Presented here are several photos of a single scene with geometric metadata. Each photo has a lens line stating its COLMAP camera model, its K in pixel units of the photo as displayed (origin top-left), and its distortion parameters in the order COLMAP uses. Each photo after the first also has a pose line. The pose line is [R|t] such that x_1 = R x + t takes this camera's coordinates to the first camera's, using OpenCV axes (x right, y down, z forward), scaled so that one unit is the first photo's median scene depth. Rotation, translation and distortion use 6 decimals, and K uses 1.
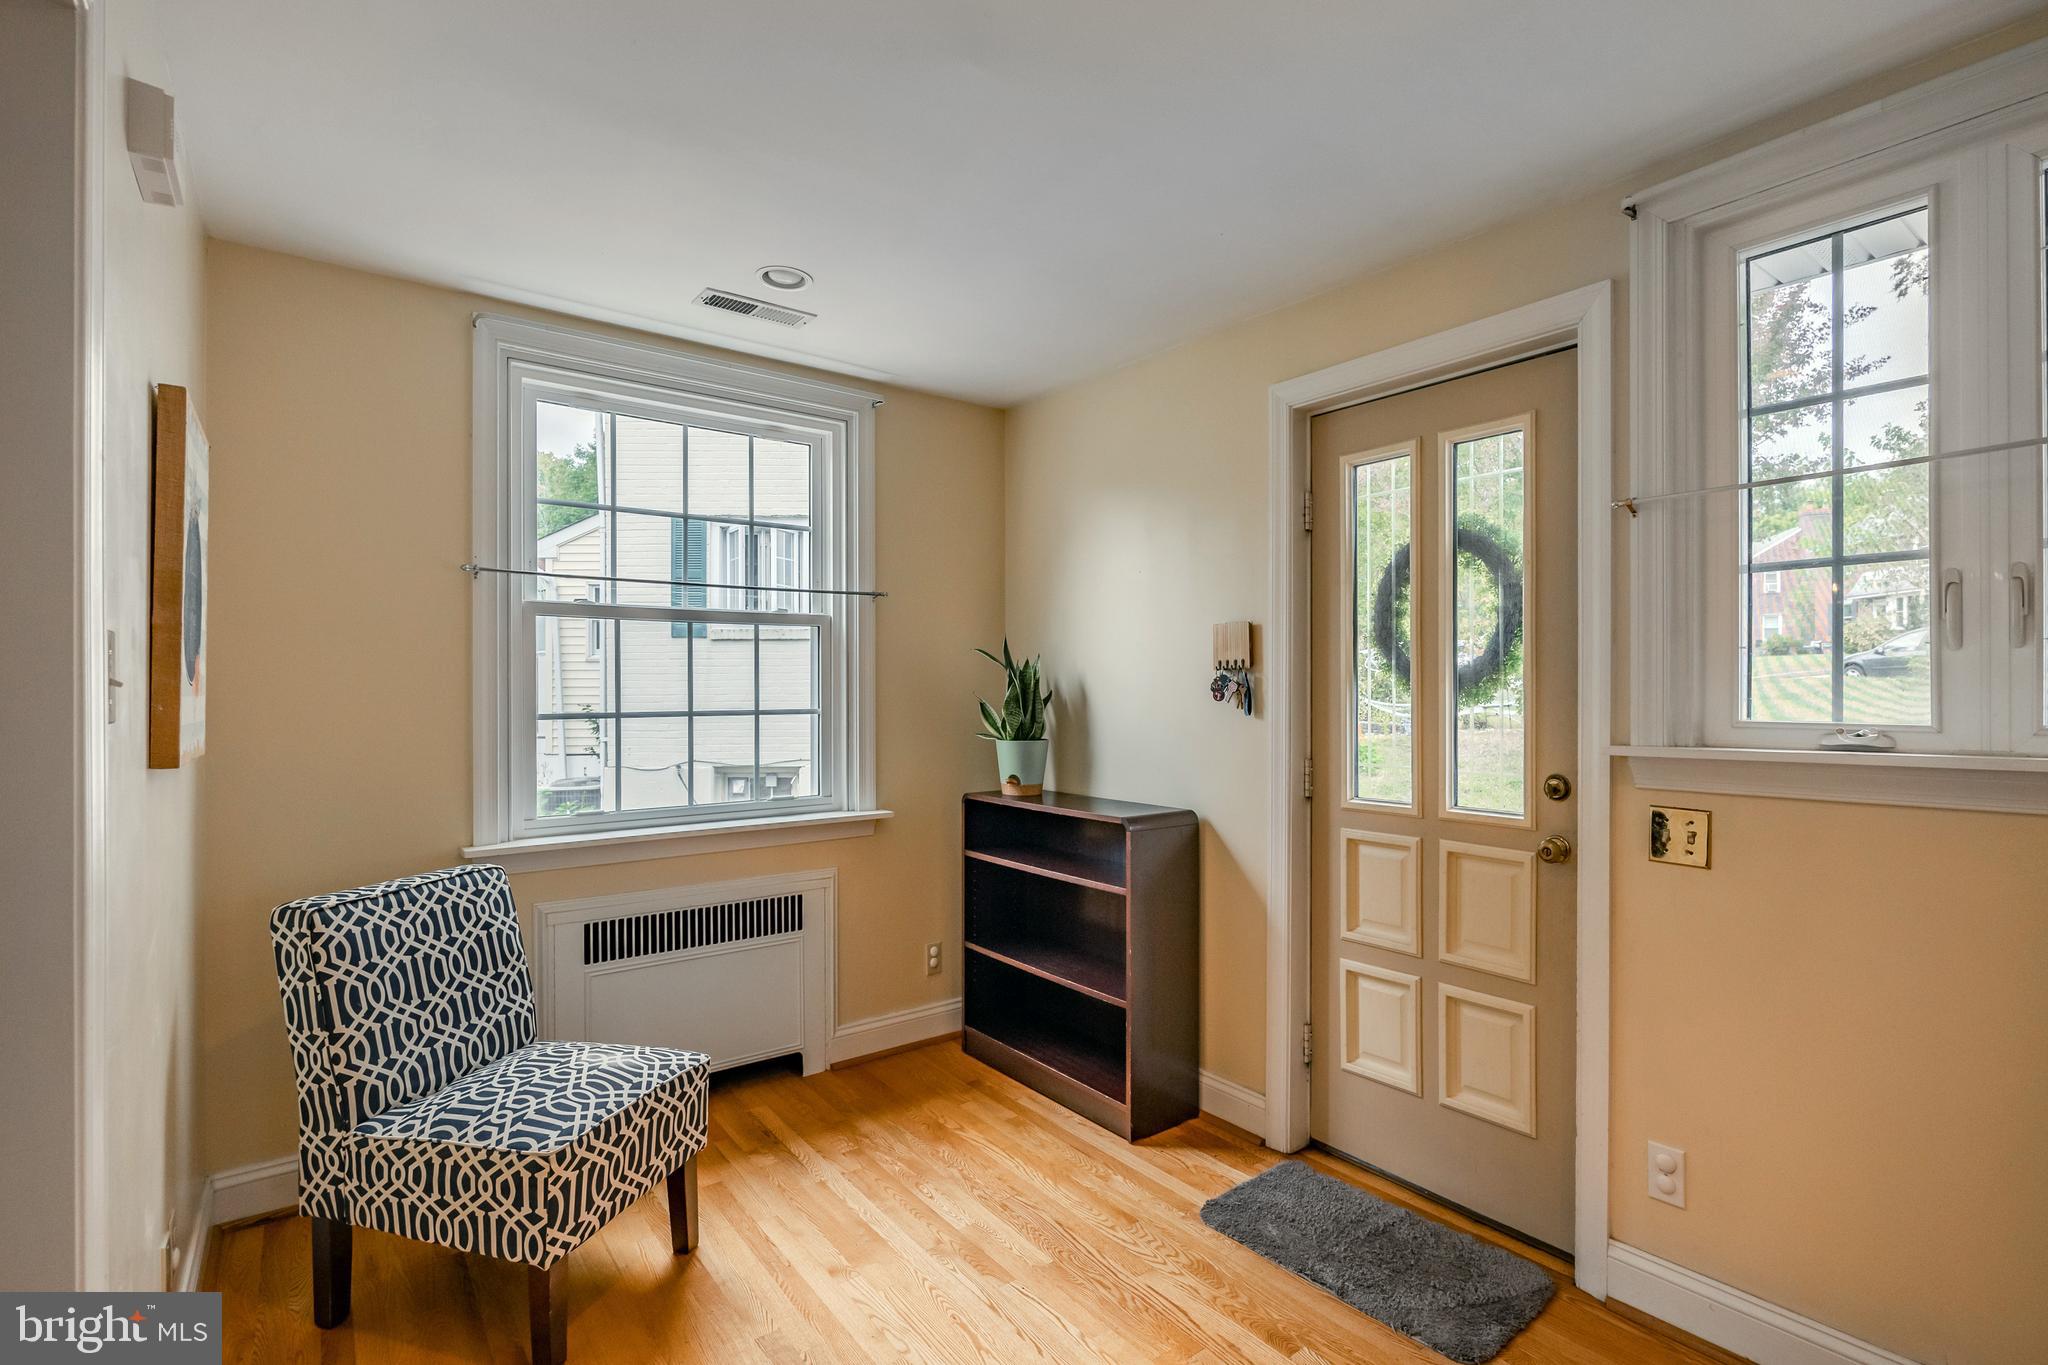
lens RADIAL K [[980.5, 0, 1024.8], [0, 980.5, 680.3], [0, 0, 1]] dist [-0.007814, 0.000433]
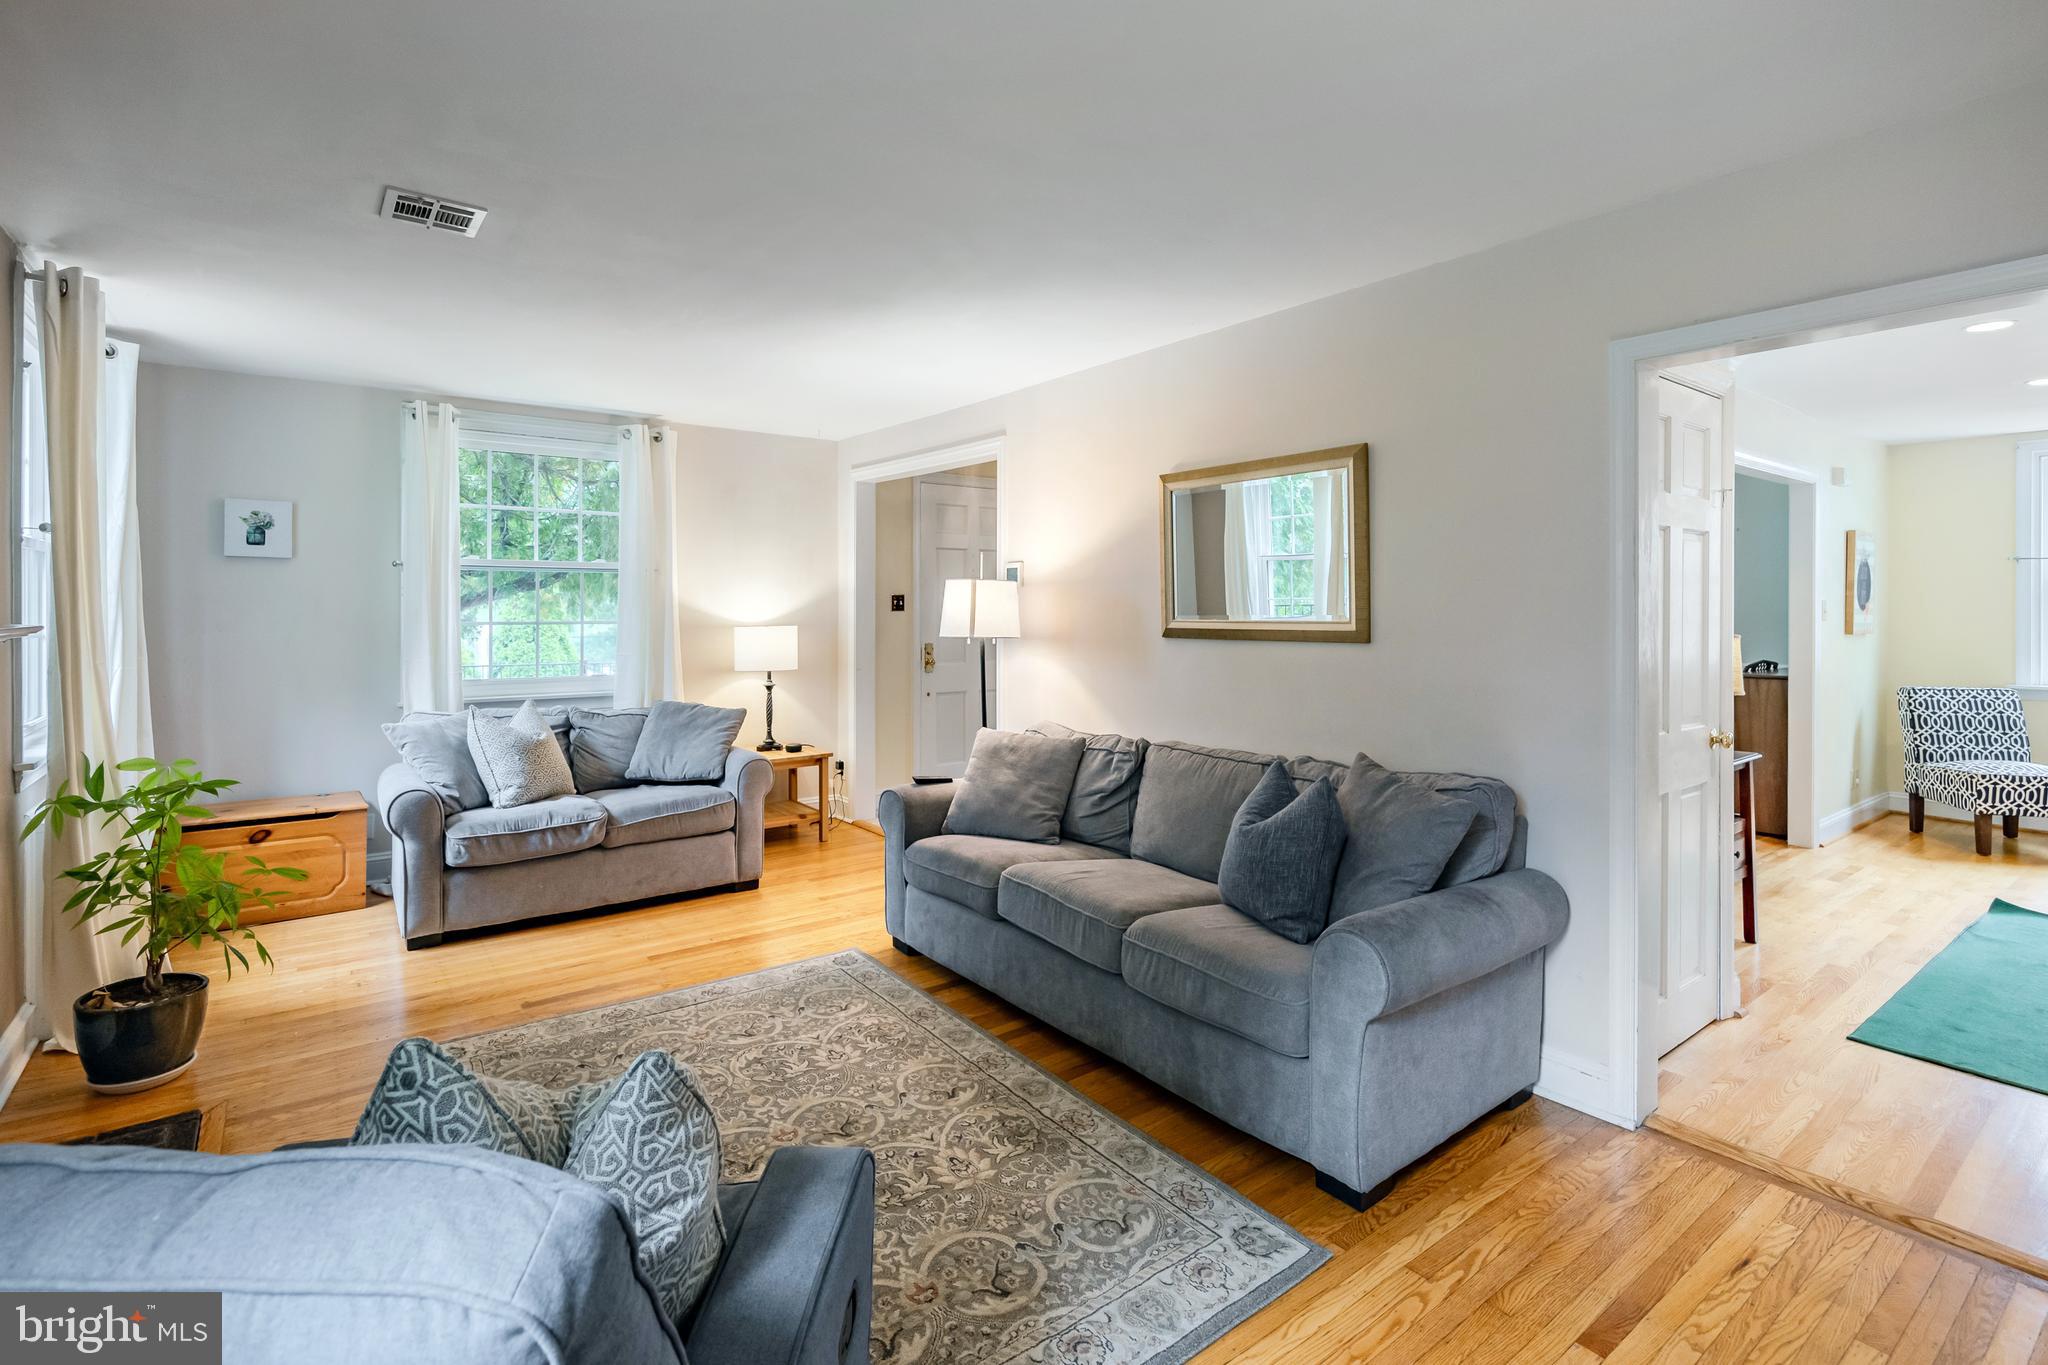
lens RADIAL K [[927.6, 0, 1018.4], [0, 927.6, 611.5], [0, 0, 1]] dist [-0.004003, 0.001026]
pose [[-0.002797, 0.006682, -0.999974, 1.701754], [0.002712, 0.999974, 0.006674, -0.016496], [0.999992, -0.002693, -0.002815, -1.382562]]
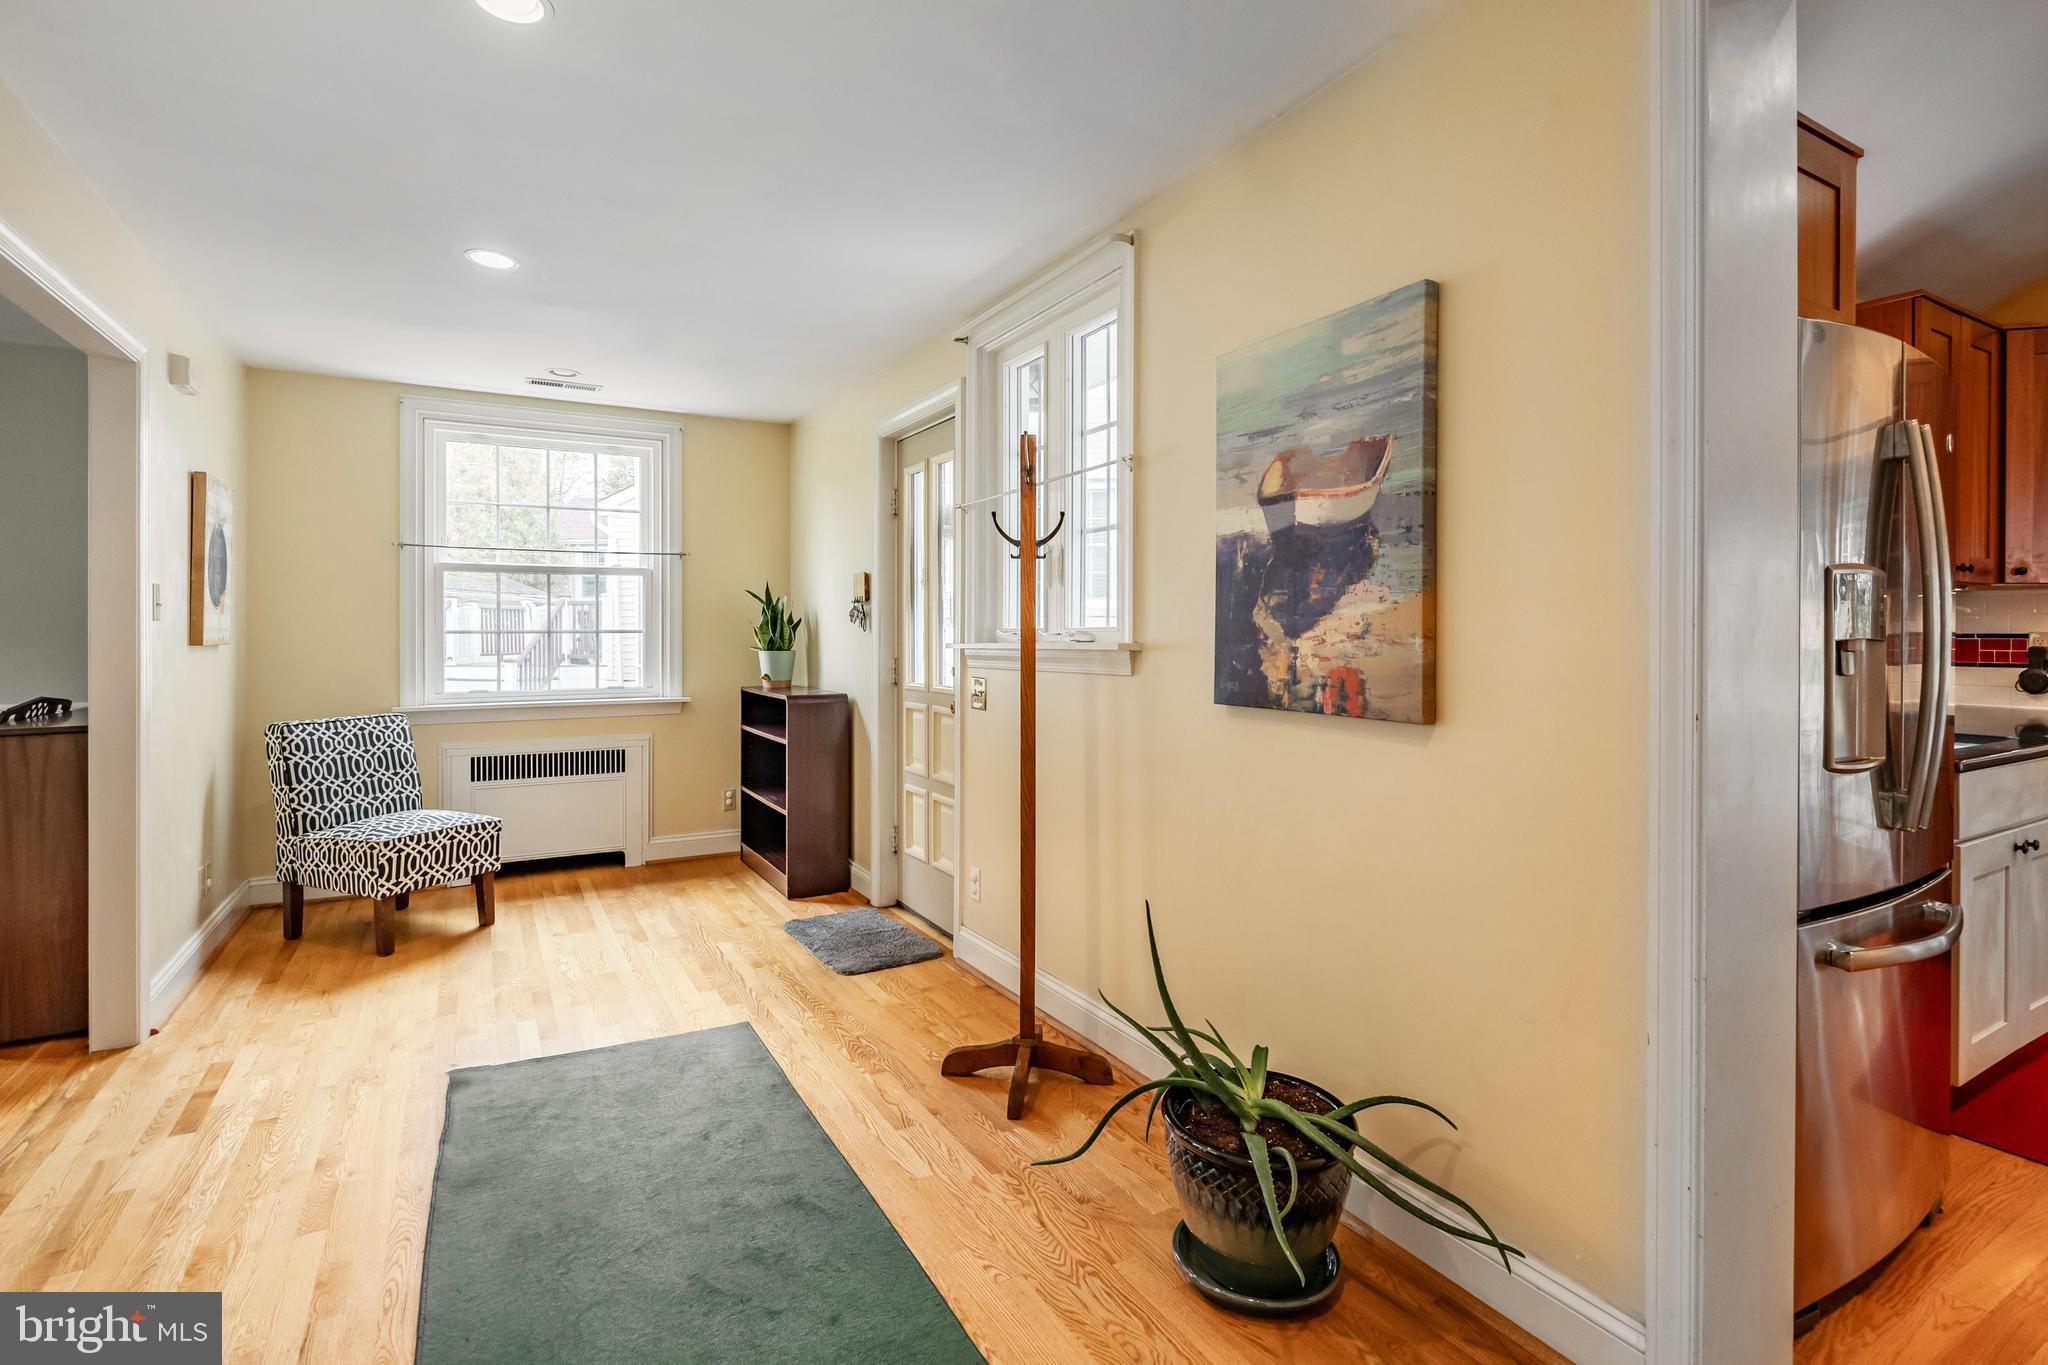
lens RADIAL K [[980.5, 0, 1034.5], [0, 980.5, 621.5], [0, 0, 1]] dist [-0.007814, 0.000433]
pose [[0.994099, 0.000212, -0.108480, 0.807161], [-0.000309, 1.000000, -0.000883, 0.025255], [0.108480, 0.000912, 0.994098, -0.642636]]
